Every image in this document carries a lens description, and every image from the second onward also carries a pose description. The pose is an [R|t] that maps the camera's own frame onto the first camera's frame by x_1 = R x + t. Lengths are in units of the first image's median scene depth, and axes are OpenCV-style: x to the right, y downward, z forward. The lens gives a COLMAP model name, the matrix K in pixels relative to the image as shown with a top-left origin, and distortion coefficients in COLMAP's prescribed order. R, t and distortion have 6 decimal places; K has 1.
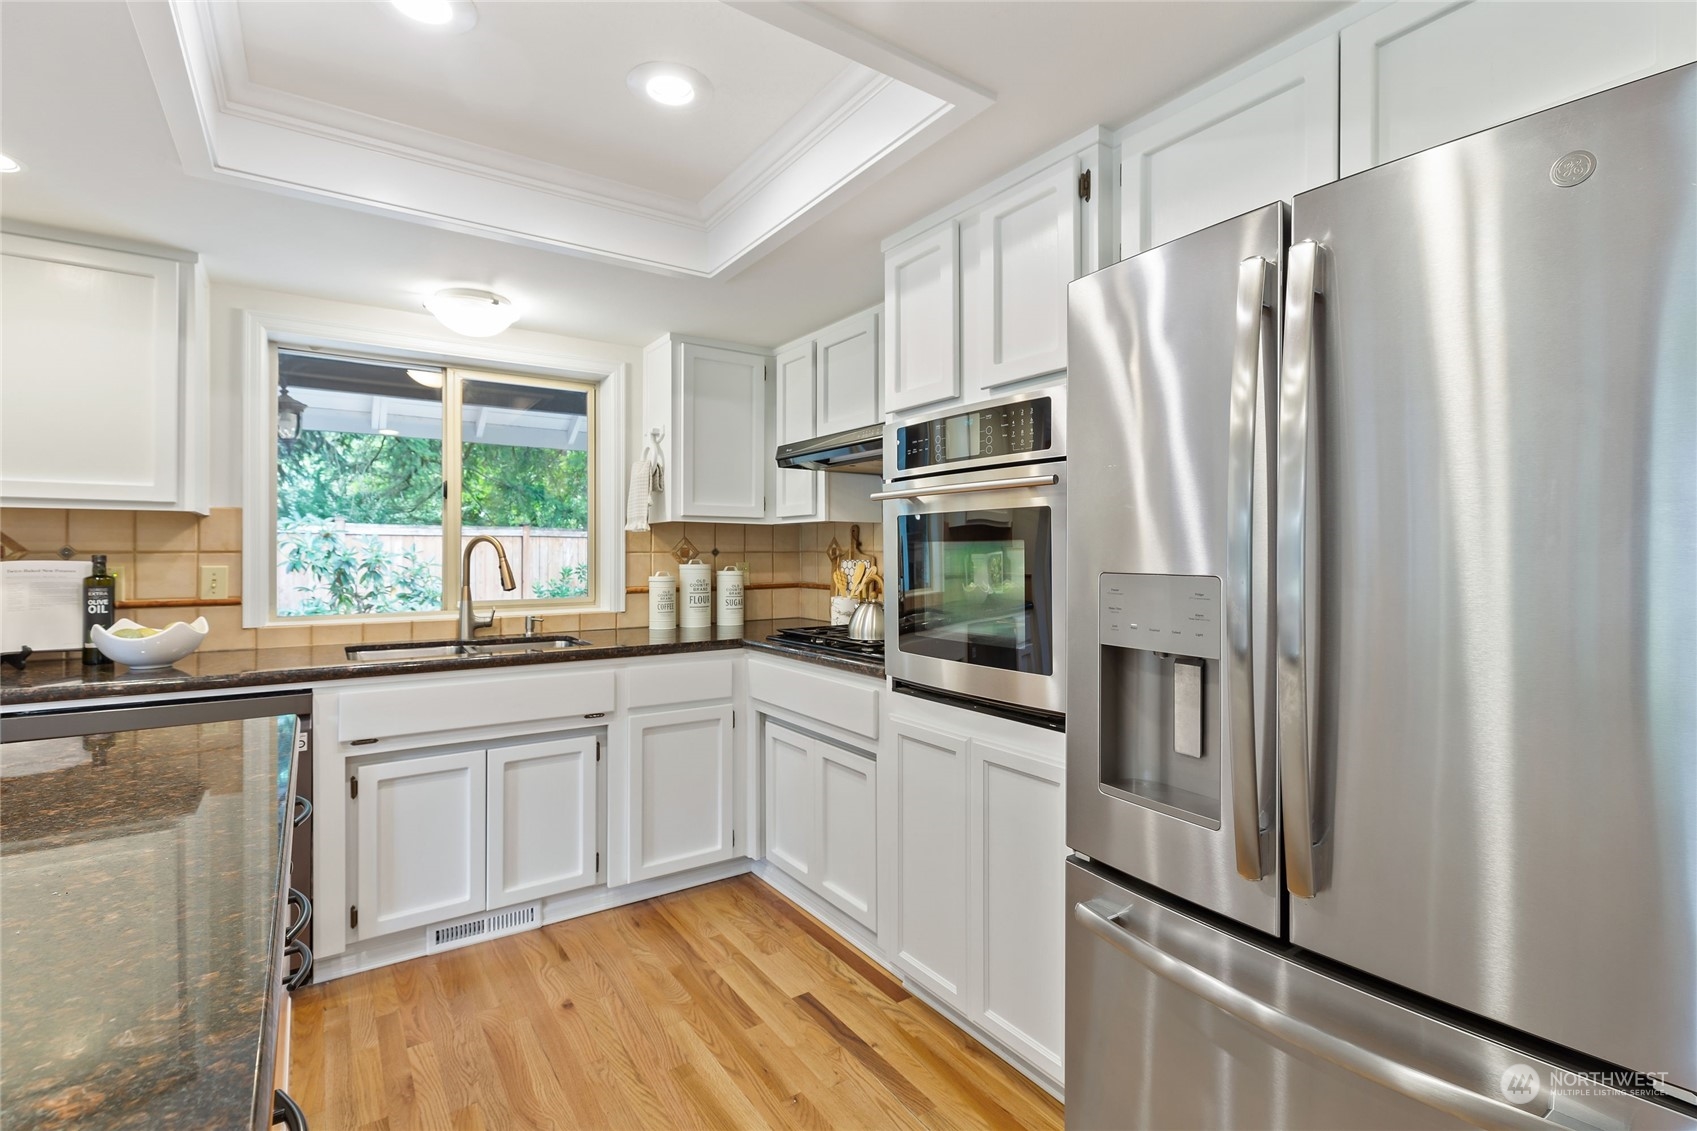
lens RADIAL K [[769.1, 0, 851.9], [0, 769.1, 550.9], [0, 0, 1]] dist [-0.004568, 0.001624]
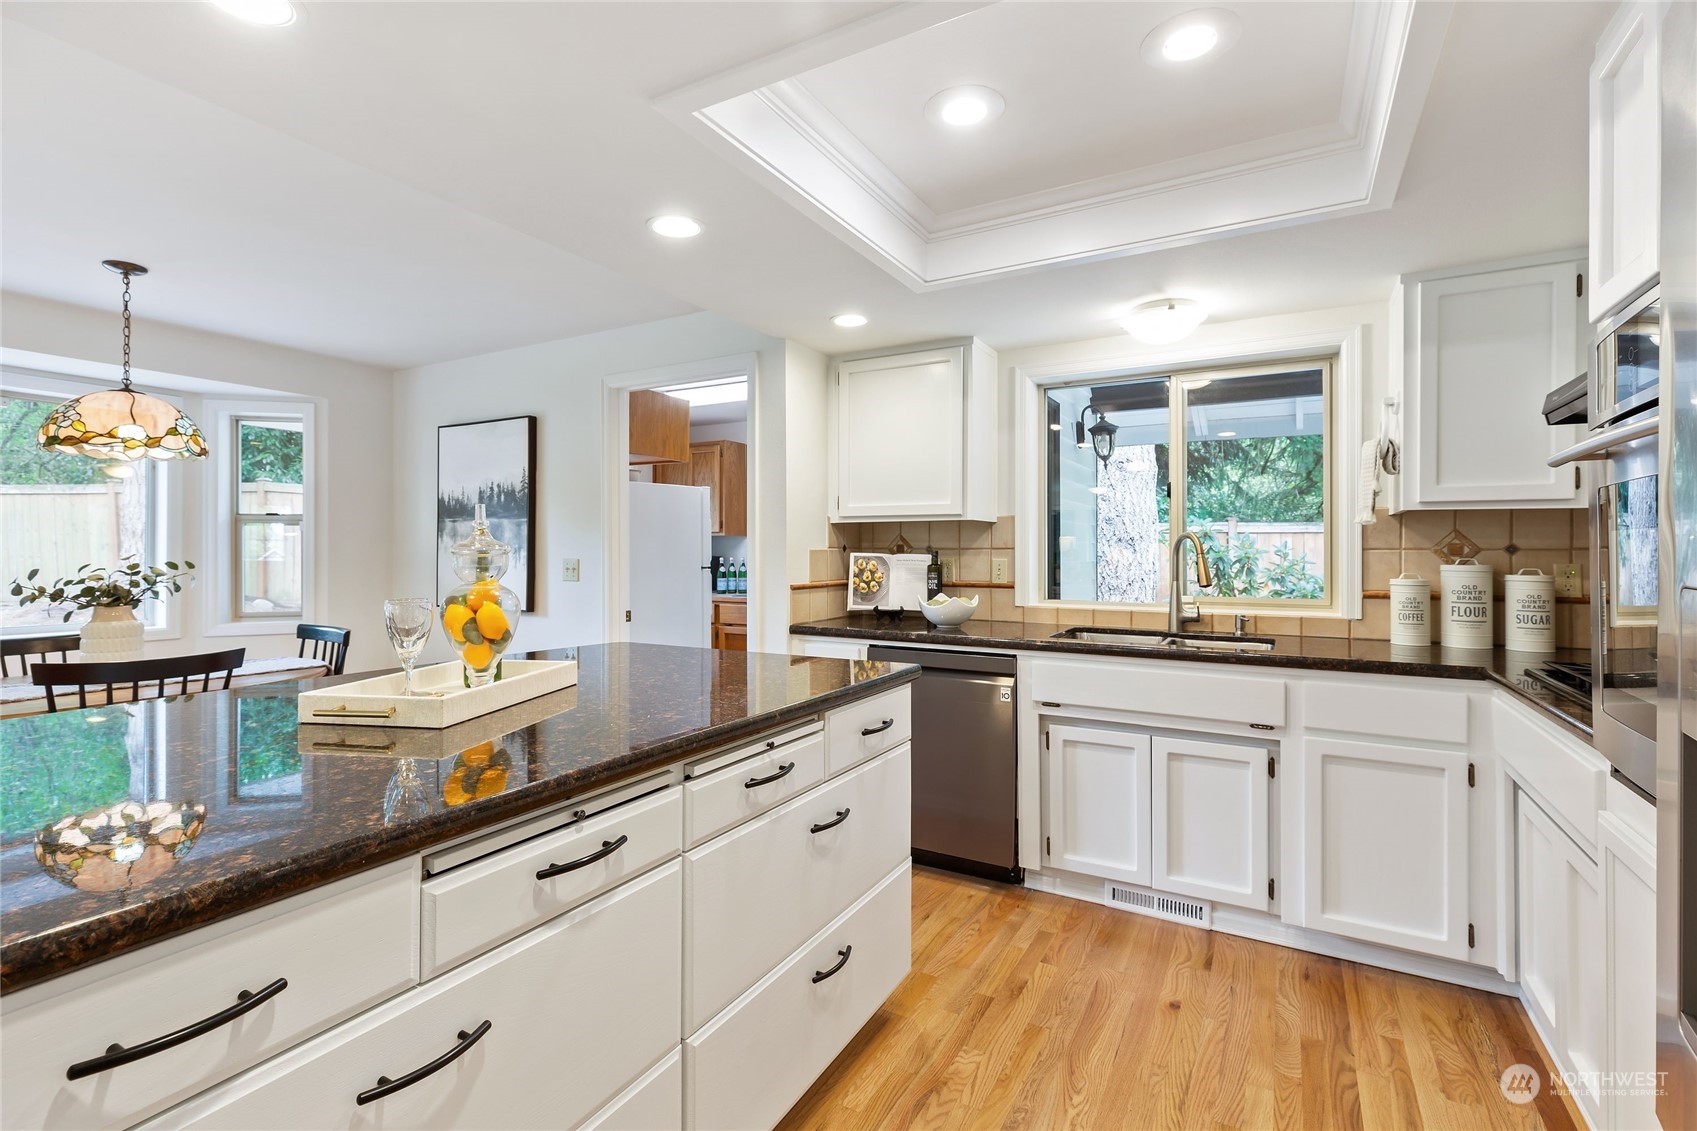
lens RADIAL K [[769.1, 0, 852.3], [0, 769.1, 552.9], [0, 0, 1]] dist [-0.004568, 0.001624]
pose [[0.434632, 0.004258, -0.900598, 0.286117], [0.001139, 0.999985, 0.005278, 0.001327], [0.900607, -0.003320, 0.434621, 0.166027]]
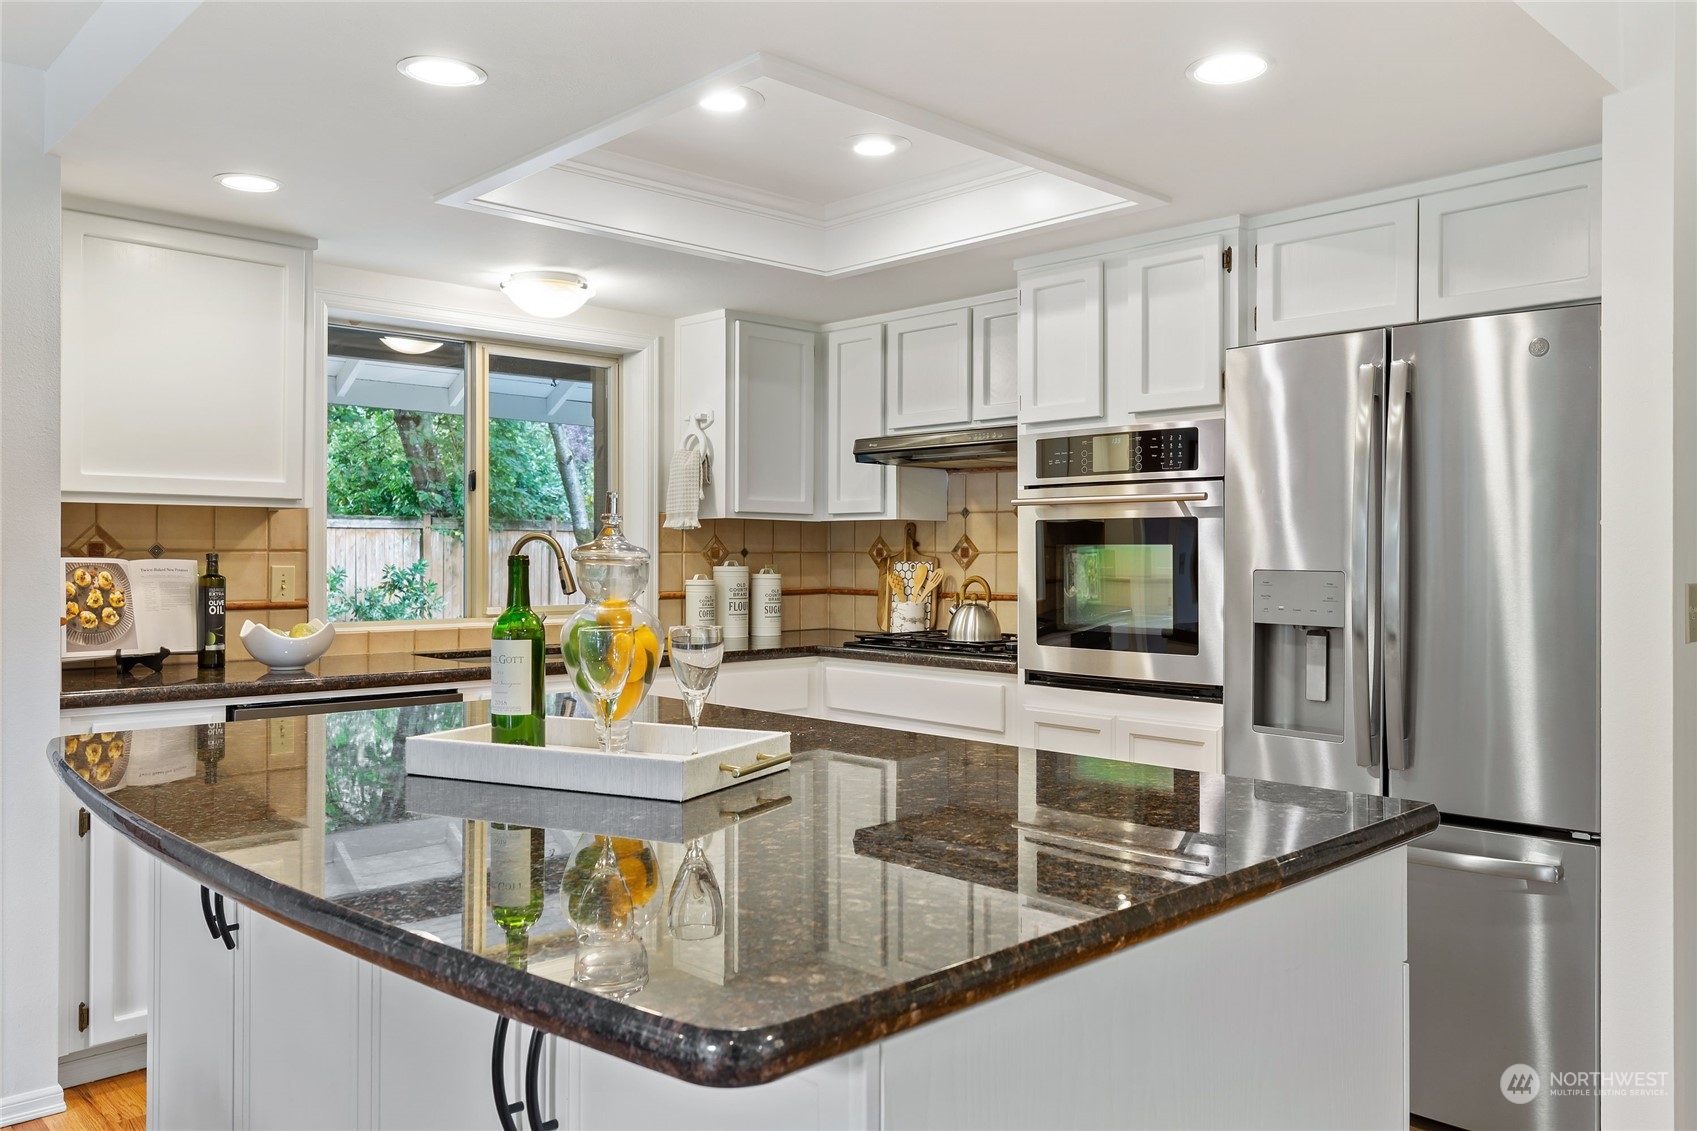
lens RADIAL K [[1254.8, 0, 839.8], [0, 1254.8, 551.9], [0, 0, 1]] dist [-0.006509, -0.003096]
pose [[0.988718, 0.004169, 0.149732, -0.392305], [-0.004385, 0.999990, 0.001110, -0.001514], [-0.149726, -0.001754, 0.988726, -0.578458]]
